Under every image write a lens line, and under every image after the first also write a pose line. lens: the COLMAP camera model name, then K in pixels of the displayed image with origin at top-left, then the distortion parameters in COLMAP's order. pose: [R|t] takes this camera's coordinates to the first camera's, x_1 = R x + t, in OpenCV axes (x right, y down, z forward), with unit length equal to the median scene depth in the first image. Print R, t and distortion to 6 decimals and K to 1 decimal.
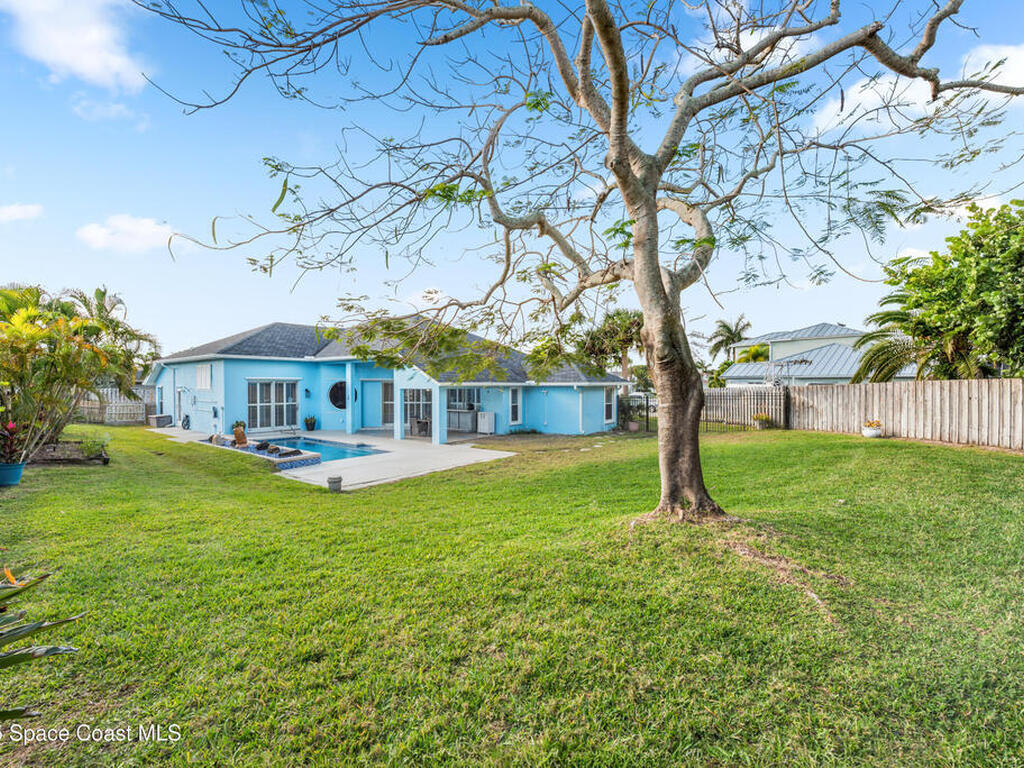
lens RADIAL K [[449.2, 0, 512.1], [0, 449.2, 386.8], [0, 0, 1]] dist [0.002012, -0.000132]
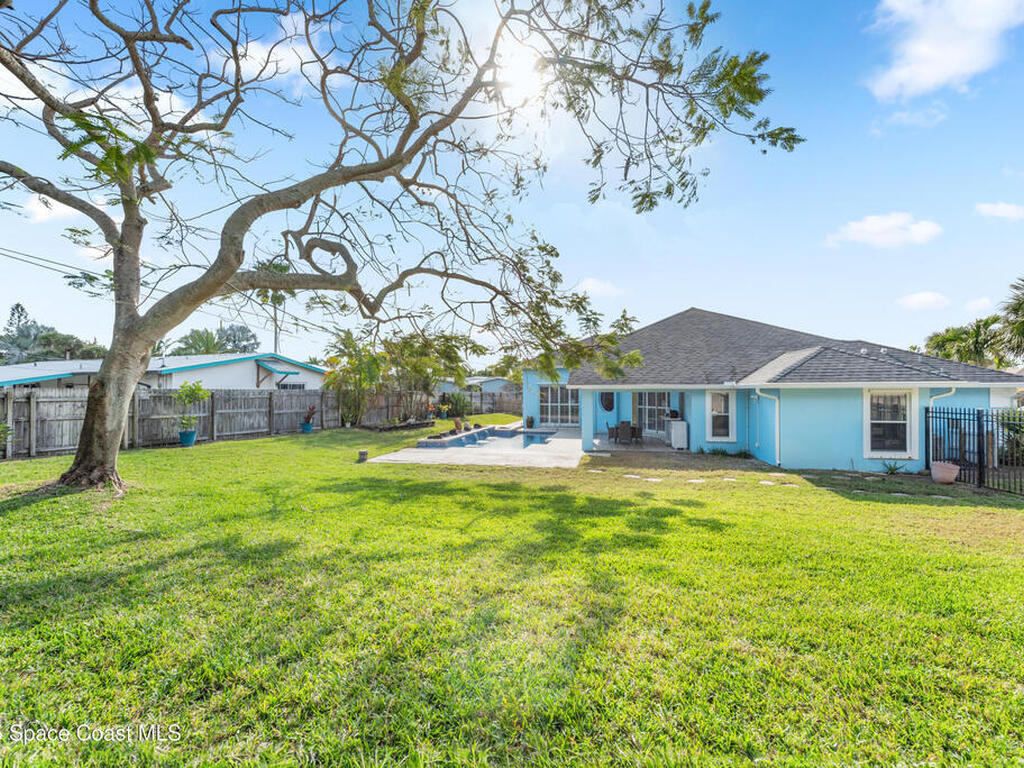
lens RADIAL K [[449.2, 0, 508.8], [0, 449.2, 384.6], [0, 0, 1]] dist [0.002012, -0.000132]
pose [[0.399868, -0.013829, -0.916469, 0.524282], [0.013600, 0.999866, -0.009154, -0.006951], [0.916472, -0.008803, 0.400002, 0.375950]]
